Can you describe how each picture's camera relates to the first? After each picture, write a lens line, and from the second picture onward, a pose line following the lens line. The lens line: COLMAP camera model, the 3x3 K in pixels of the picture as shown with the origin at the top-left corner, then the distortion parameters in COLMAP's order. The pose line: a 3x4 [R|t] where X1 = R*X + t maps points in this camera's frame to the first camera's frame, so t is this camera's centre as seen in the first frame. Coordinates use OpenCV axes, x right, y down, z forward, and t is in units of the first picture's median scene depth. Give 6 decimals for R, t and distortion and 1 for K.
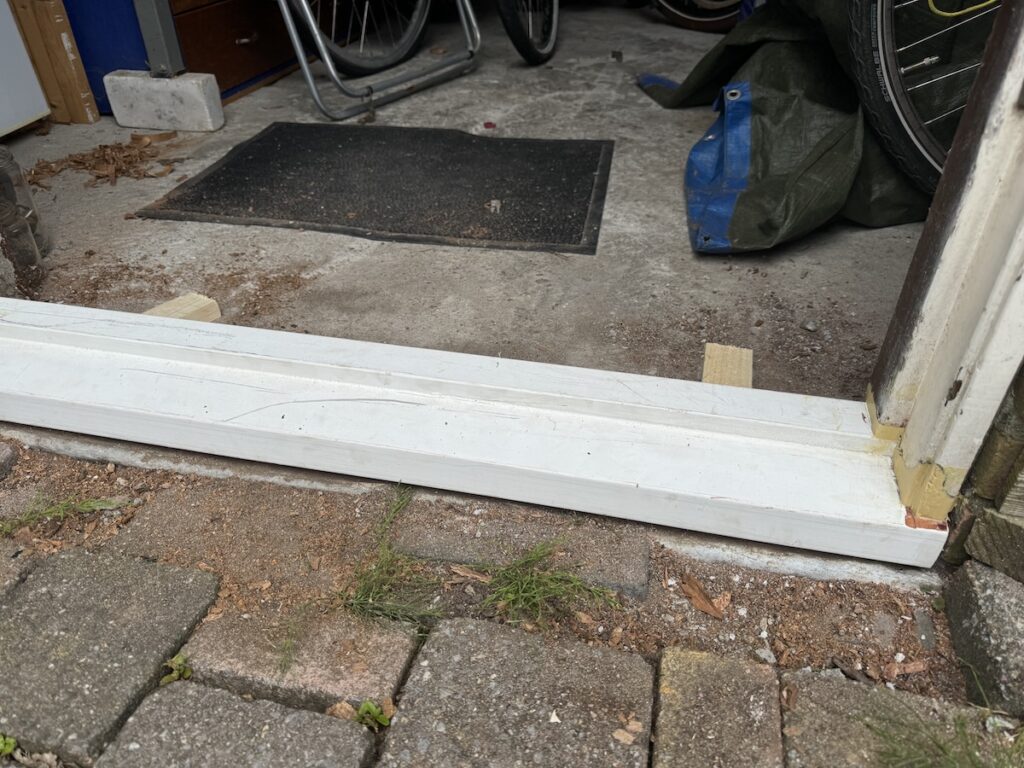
lens RADIAL K [[721.3, 0, 512.0], [0, 721.3, 384.0], [0, 0, 1]] dist [-0.001075, -0.005391]
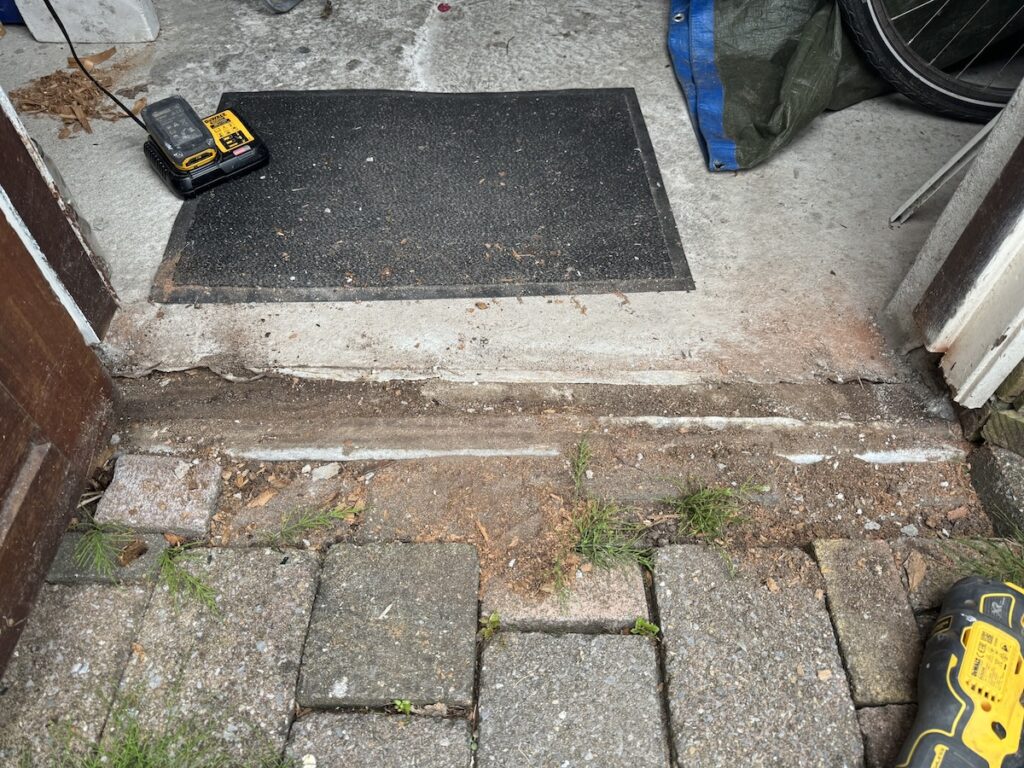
lens RADIAL K [[713.8, 0, 512.0], [0, 713.8, 384.0], [0, 0, 1]] dist [-0.009431, 0.000878]
pose [[0.974430, -0.164662, 0.152879, -0.492994], [0.117168, 0.952945, 0.279584, -0.366516], [-0.191722, -0.254523, 0.947872, -0.153294]]
